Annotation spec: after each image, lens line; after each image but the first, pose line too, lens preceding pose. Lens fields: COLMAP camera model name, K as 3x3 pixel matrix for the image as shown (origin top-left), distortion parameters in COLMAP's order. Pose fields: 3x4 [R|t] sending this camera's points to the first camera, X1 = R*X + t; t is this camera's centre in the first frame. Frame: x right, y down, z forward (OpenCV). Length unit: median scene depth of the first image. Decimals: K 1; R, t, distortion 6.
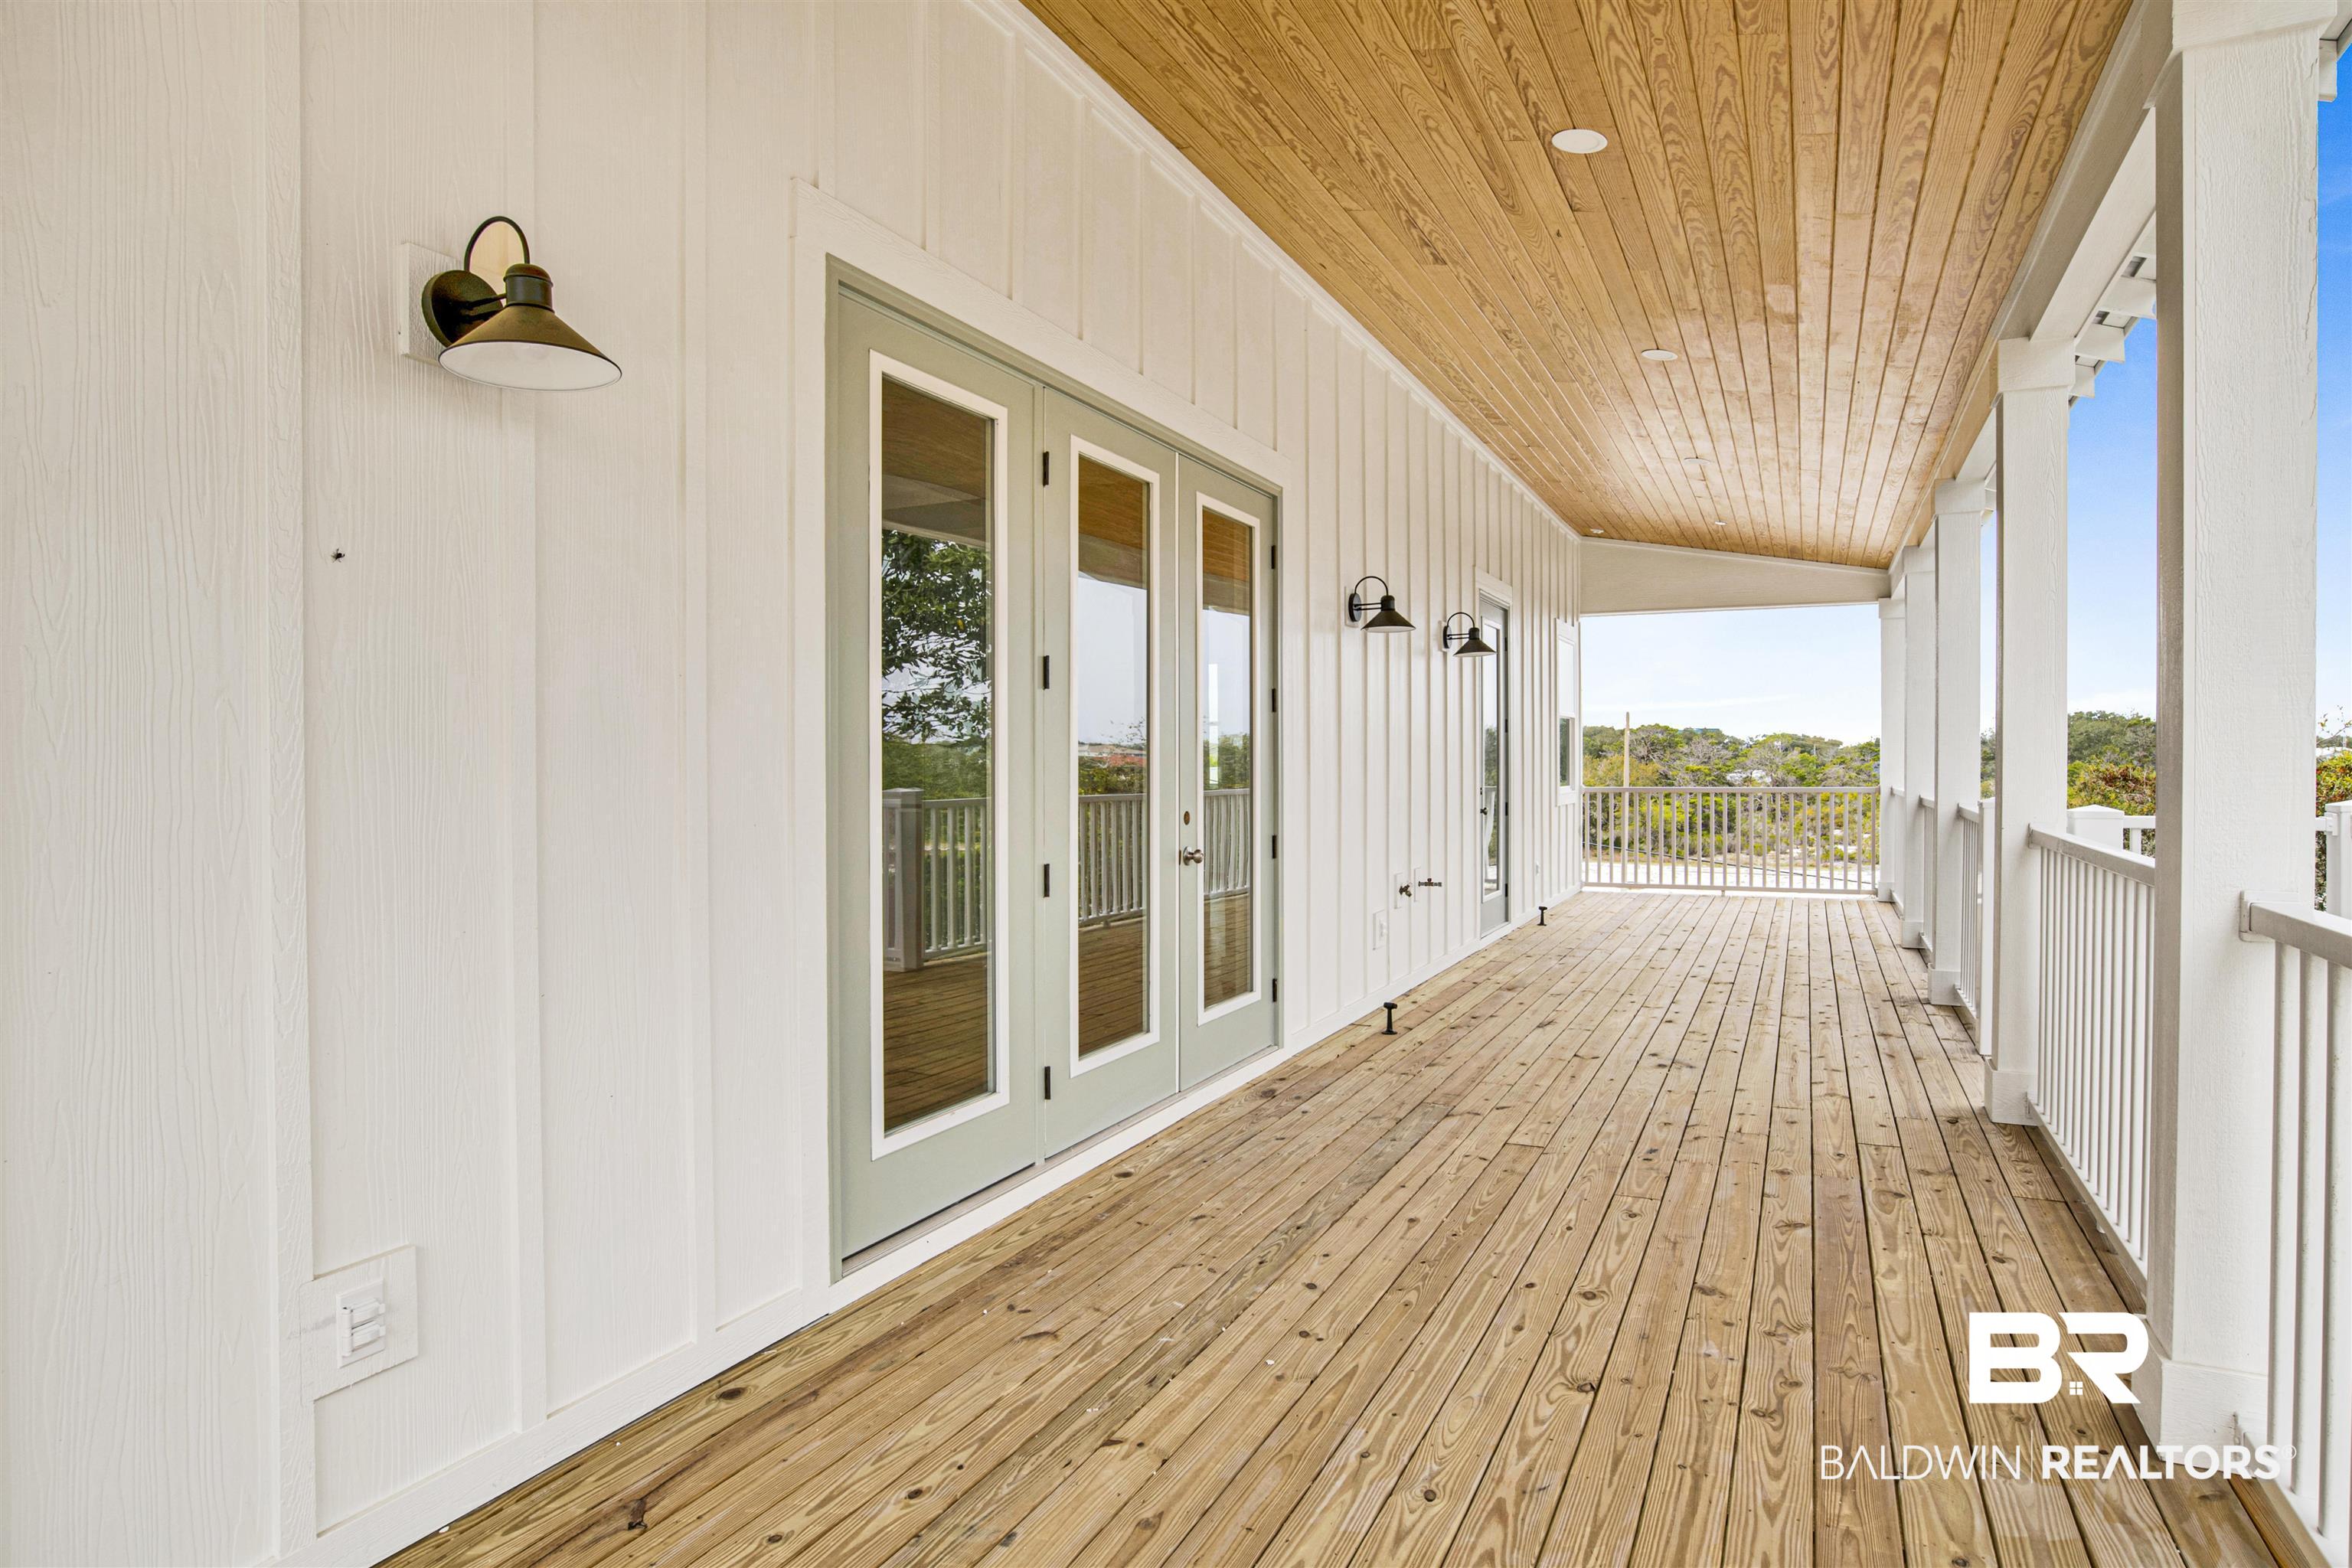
lens RADIAL K [[1284.5, 0, 1189.3], [0, 1284.5, 776.5], [0, 0, 1]] dist [-0.041972, 0.010889]
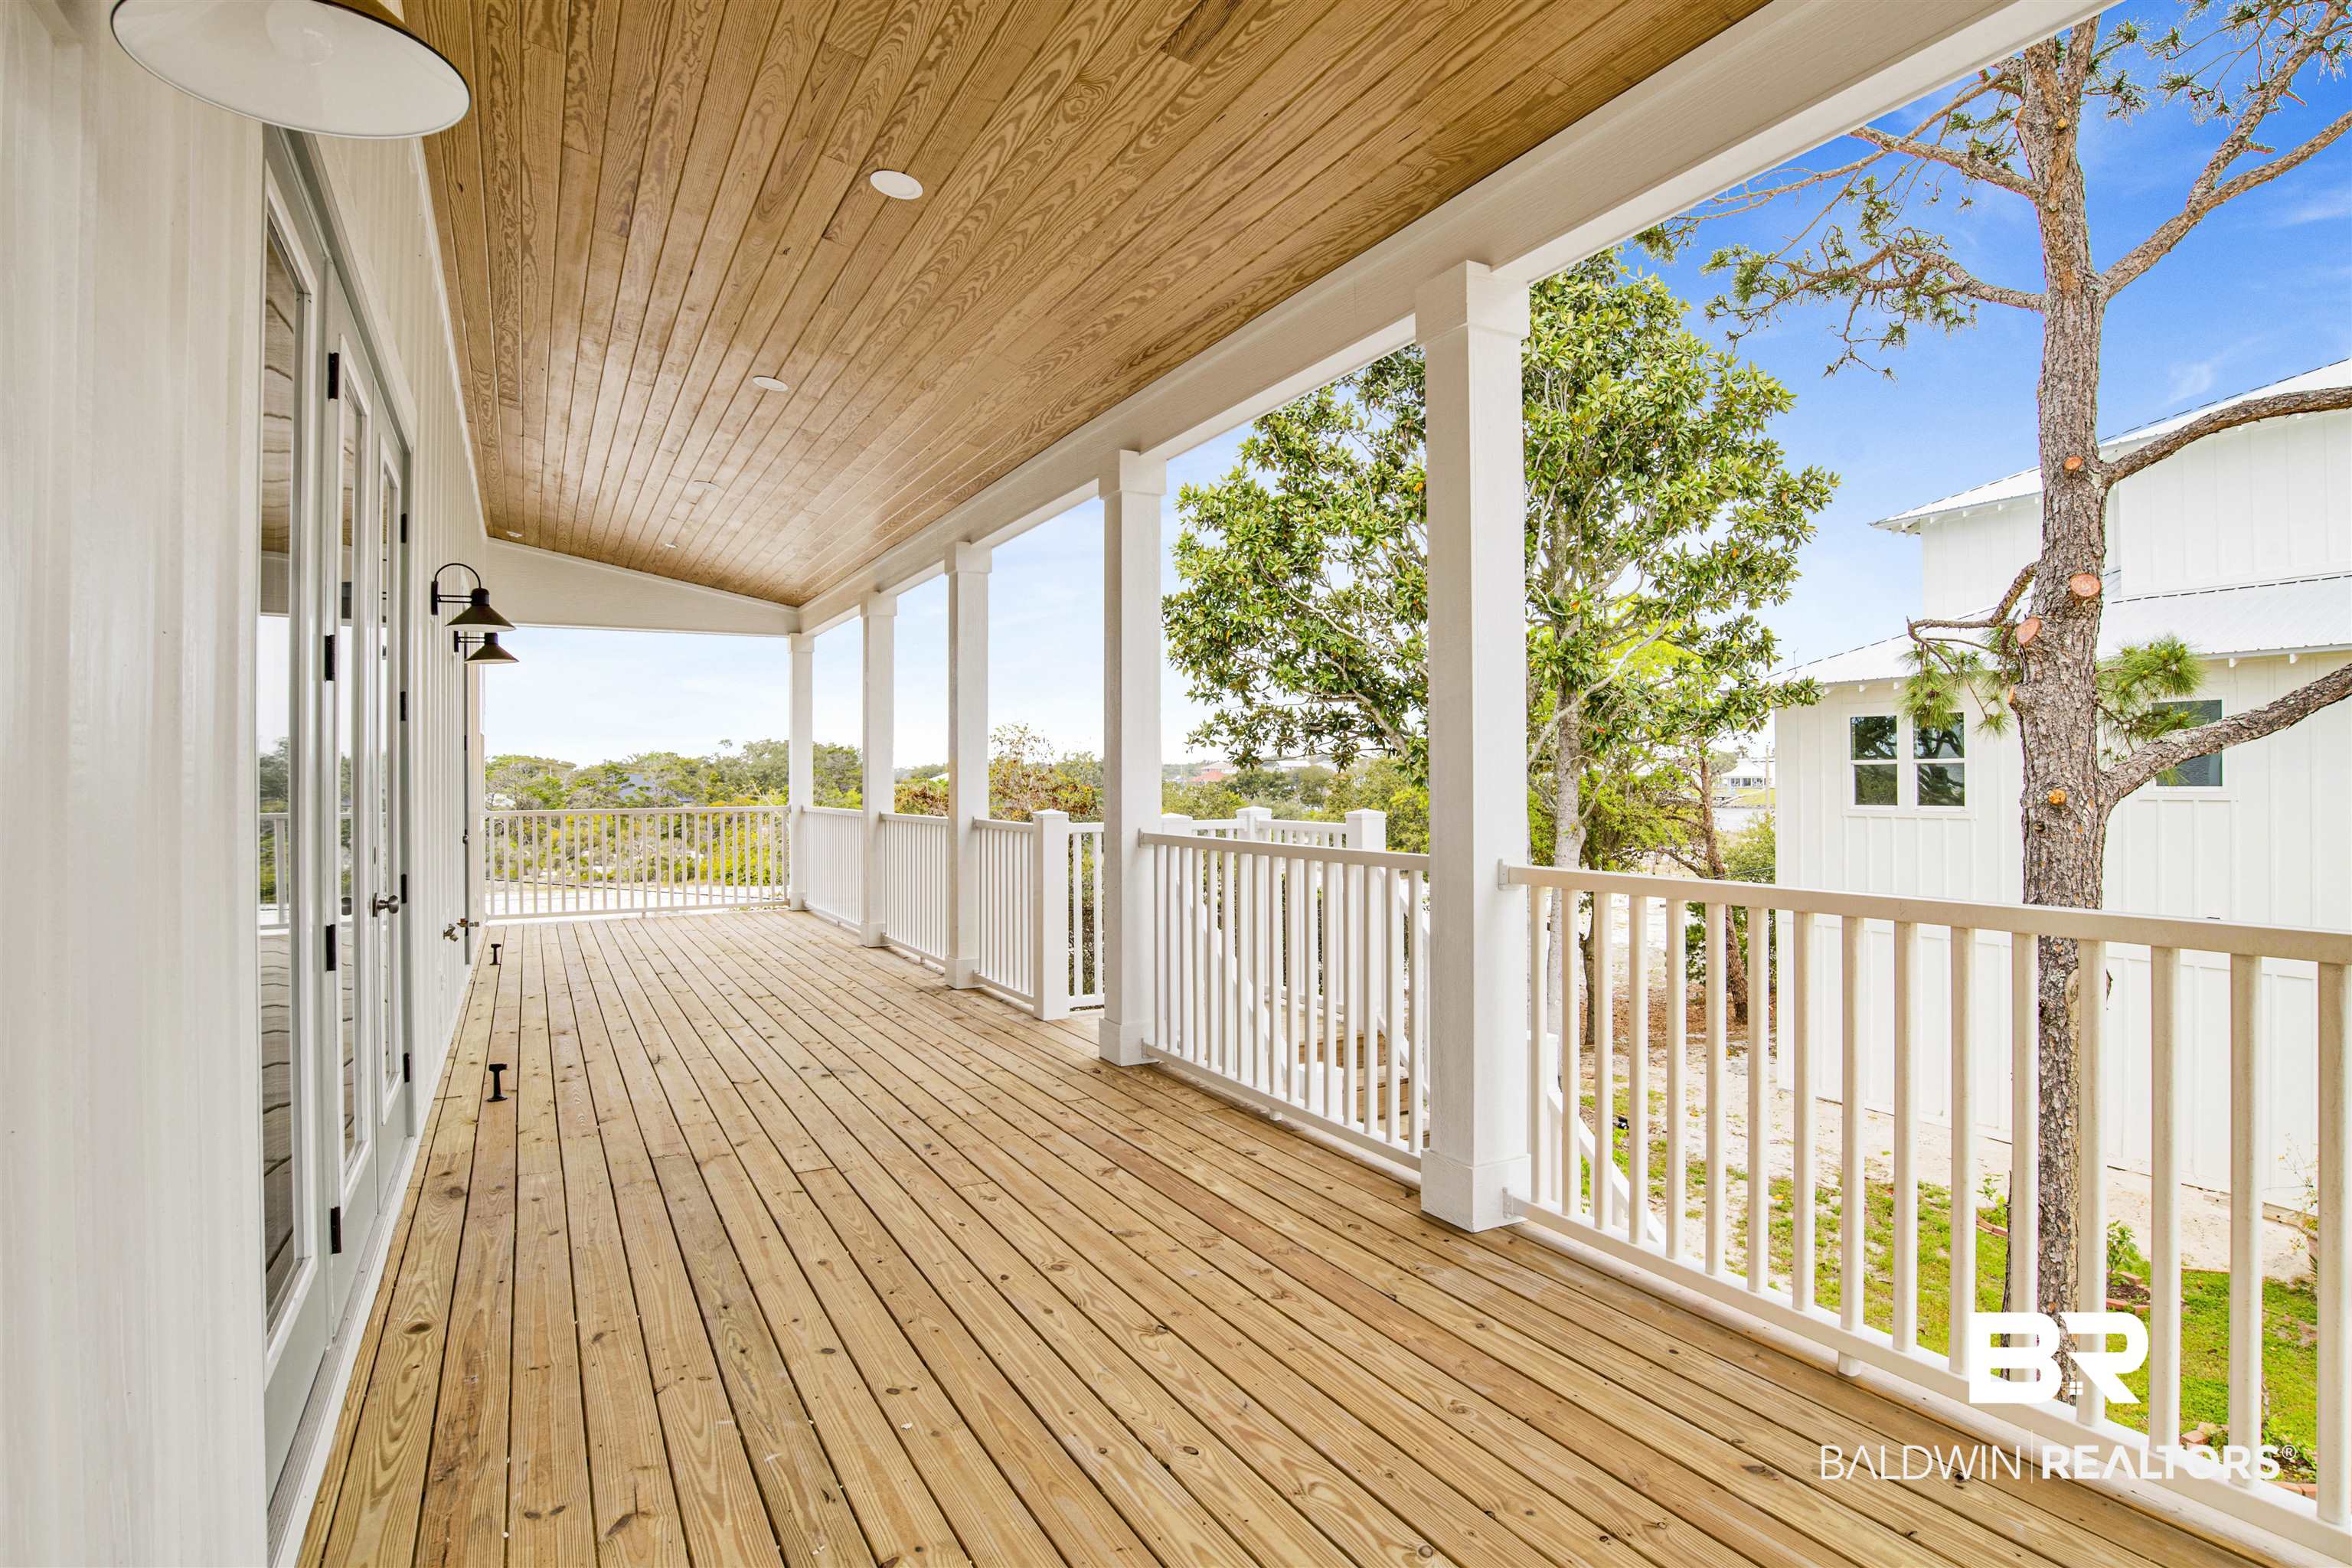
lens RADIAL K [[1284.5, 0, 1191.1], [0, 1284.5, 774.4], [0, 0, 1]] dist [-0.041972, 0.010889]
pose [[0.595452, 0.003881, 0.803381, -0.363403], [0.011887, 0.999836, -0.013641, 0.000613], [-0.803303, 0.017672, 0.595308, 0.180347]]
